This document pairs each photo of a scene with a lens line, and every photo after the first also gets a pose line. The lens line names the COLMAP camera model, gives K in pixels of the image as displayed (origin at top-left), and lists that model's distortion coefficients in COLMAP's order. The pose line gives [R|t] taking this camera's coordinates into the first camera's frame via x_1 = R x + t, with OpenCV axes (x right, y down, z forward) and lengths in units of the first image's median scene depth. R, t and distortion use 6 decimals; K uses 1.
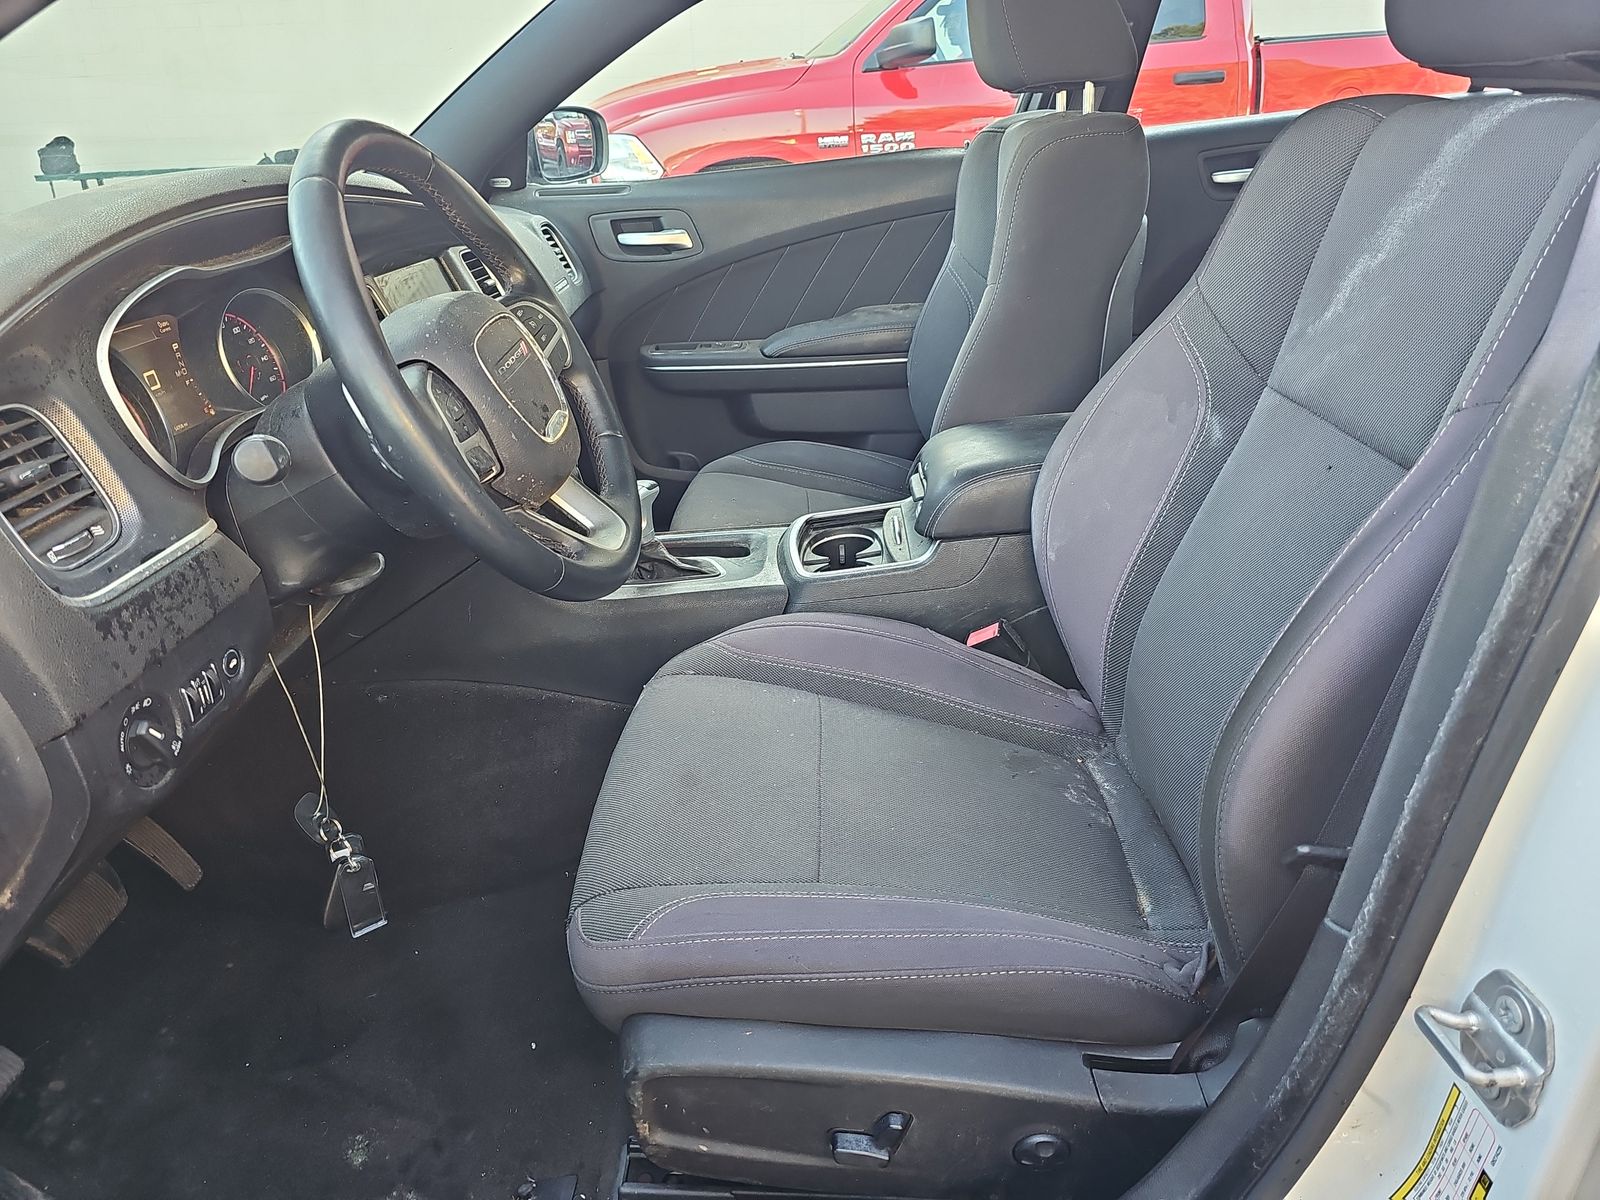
lens RADIAL K [[1056.7, 0, 796.8], [0, 1056.7, 603.6], [0, 0, 1]] dist [0.004739, -0.020585]
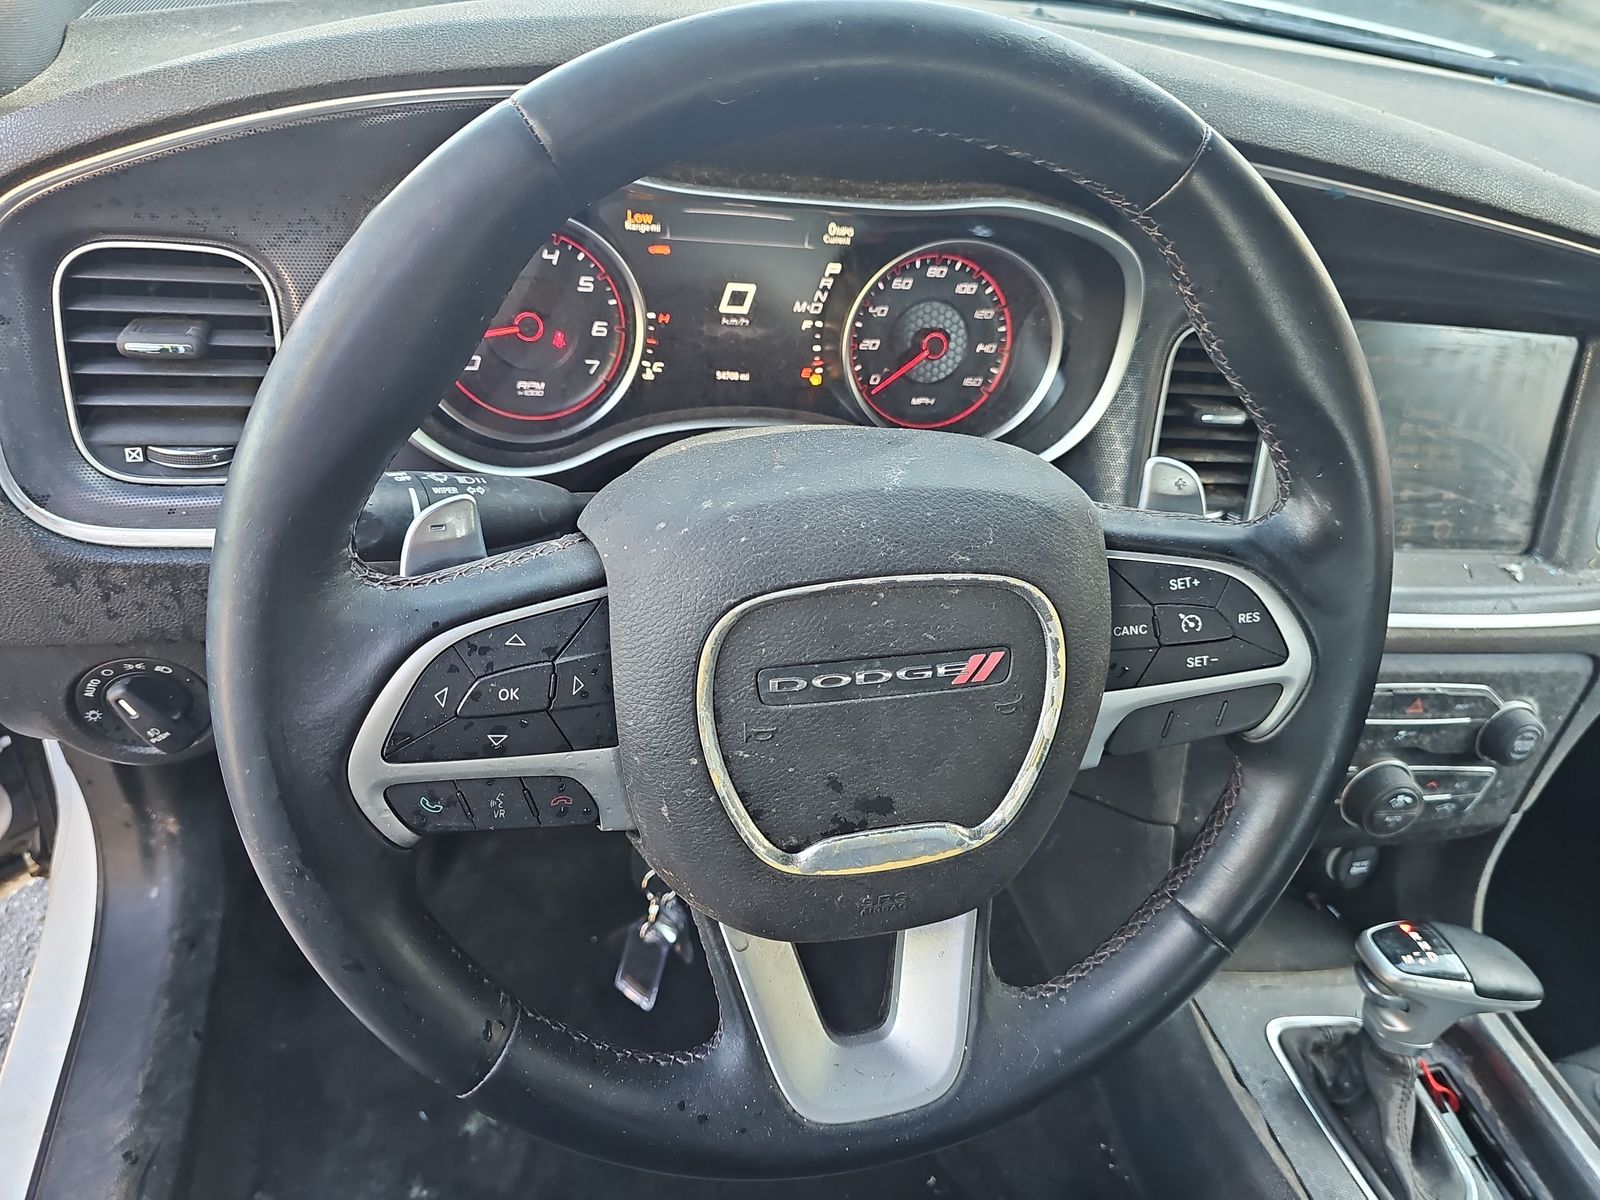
lens RADIAL K [[1056.7, 0, 790.1], [0, 1056.7, 606.2], [0, 0, 1]] dist [0.004739, -0.020585]
pose [[0.237098, 0.662070, -0.710948, -0.008585], [-0.545177, 0.696397, 0.466705, -0.518633], [0.804094, 0.276938, 0.526060, 0.932423]]
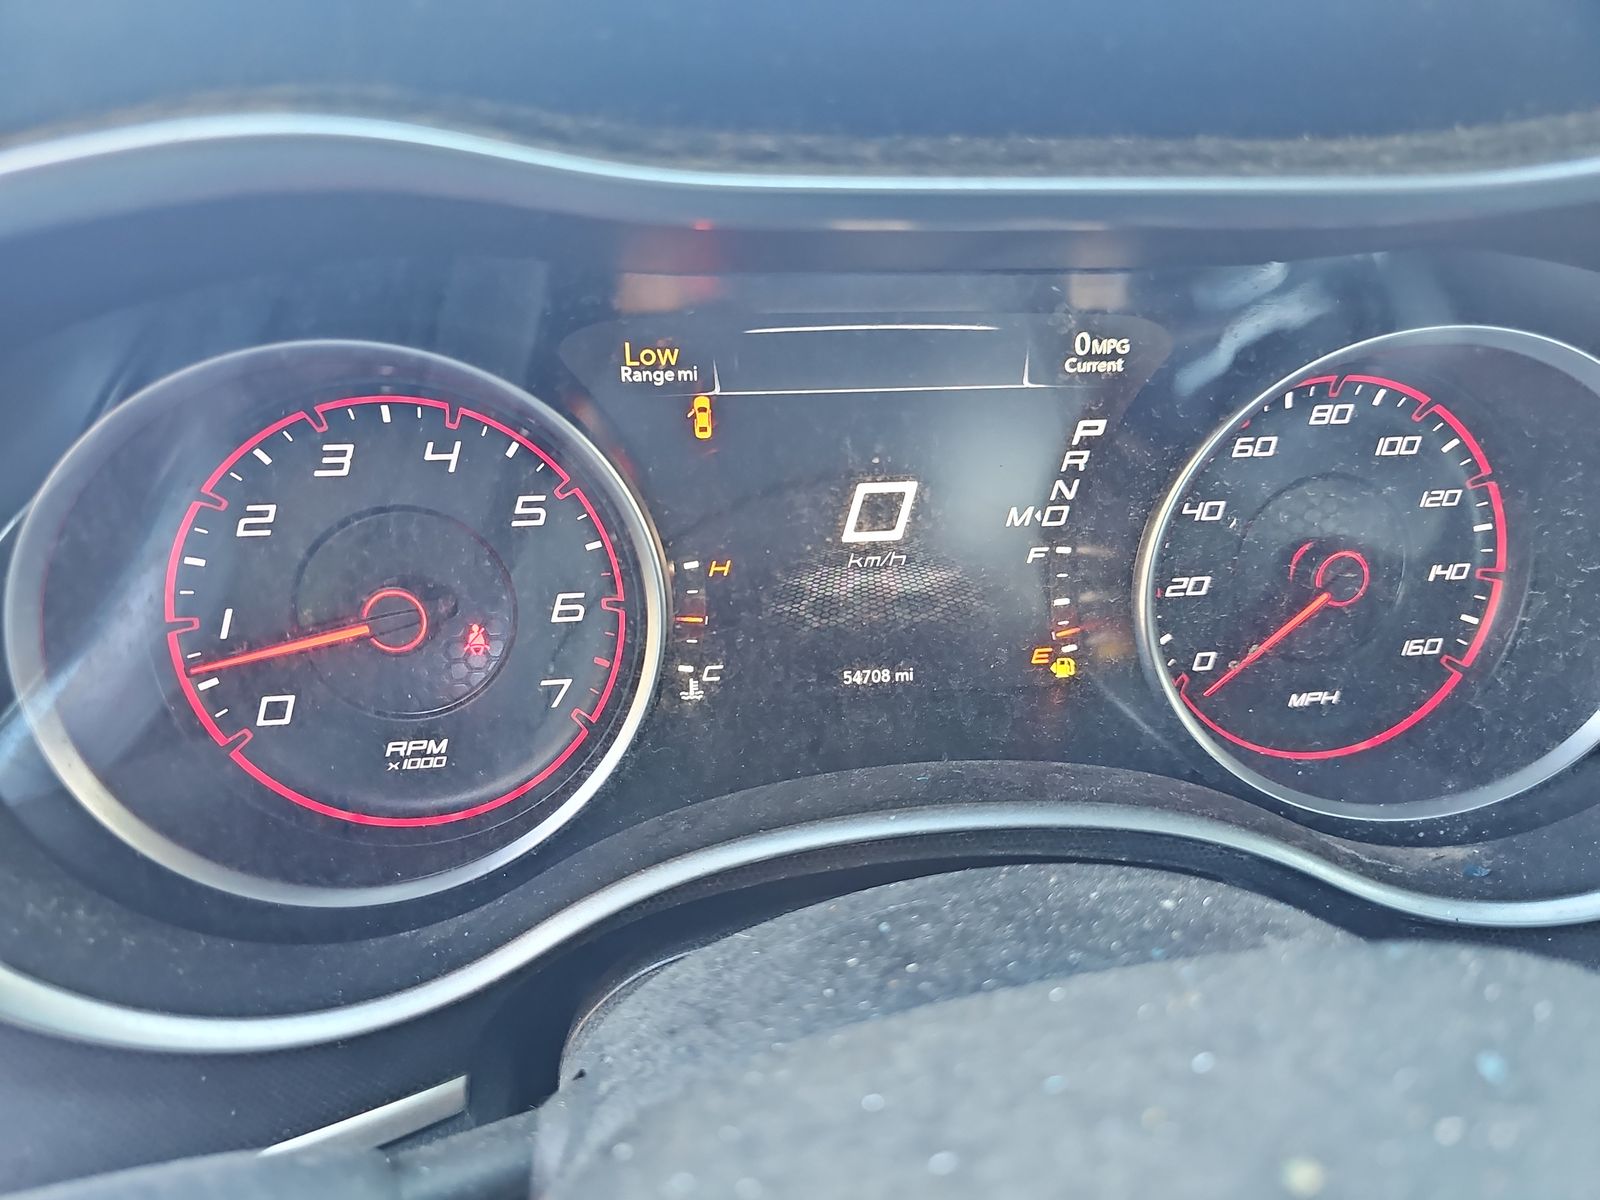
lens RADIAL K [[1056.7, 0, 808.9], [0, 1056.7, 592.1], [0, 0, 1]] dist [0.004739, -0.020585]
pose [[0.187655, 0.508561, -0.840328, -0.444687], [-0.449745, 0.805063, 0.386786, -0.387017], [0.873221, 0.305351, 0.379796, 1.114161]]
